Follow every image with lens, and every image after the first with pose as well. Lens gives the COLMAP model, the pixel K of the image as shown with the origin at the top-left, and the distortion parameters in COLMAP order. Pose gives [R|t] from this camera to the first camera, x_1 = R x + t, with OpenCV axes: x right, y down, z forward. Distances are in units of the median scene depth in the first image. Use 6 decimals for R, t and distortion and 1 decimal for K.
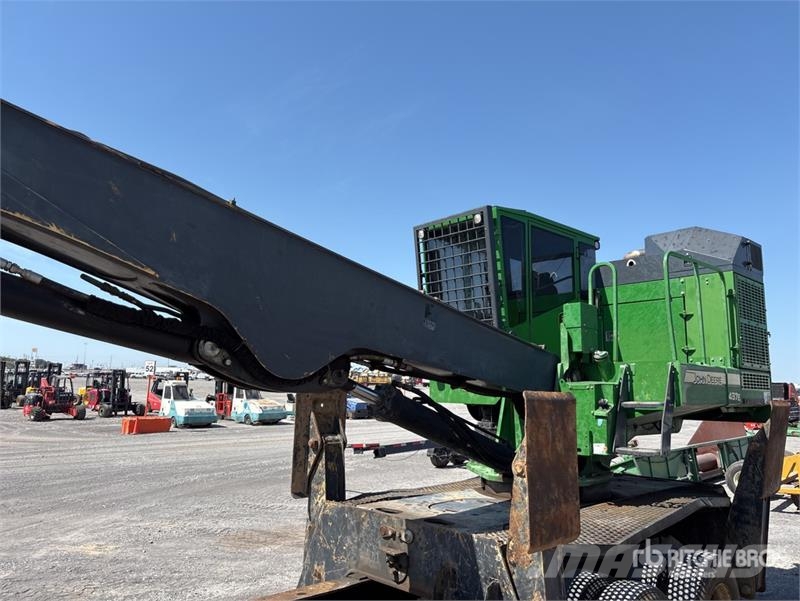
lens RADIAL K [[605.6, 0, 402.0], [0, 605.6, 291.8], [0, 0, 1]] dist [0.068800, -0.083822]
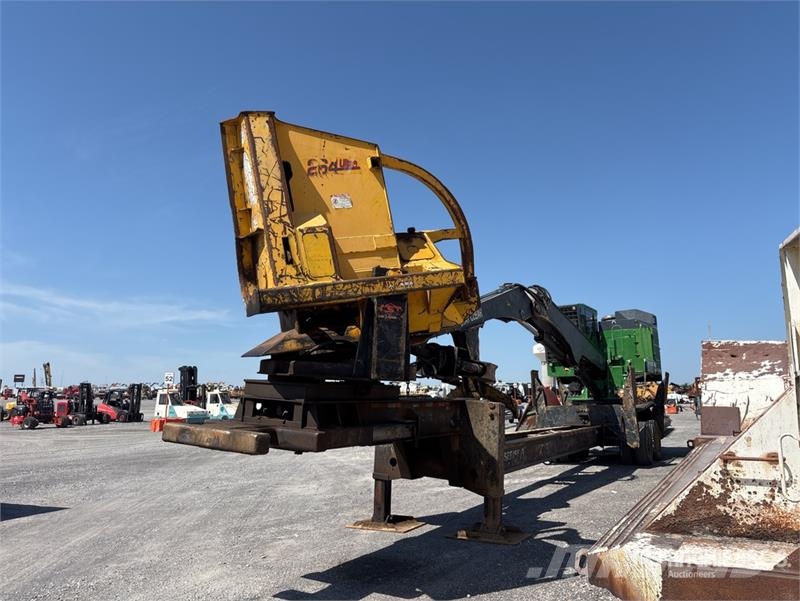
lens RADIAL K [[605.6, 0, 402.0], [0, 605.6, 291.8], [0, 0, 1]] dist [0.068800, -0.083822]
pose [[0.961630, 0.014893, 0.273944, -1.223622], [-0.009680, 0.999746, -0.020369, -0.116145], [-0.274178, 0.016936, 0.961530, -1.275211]]
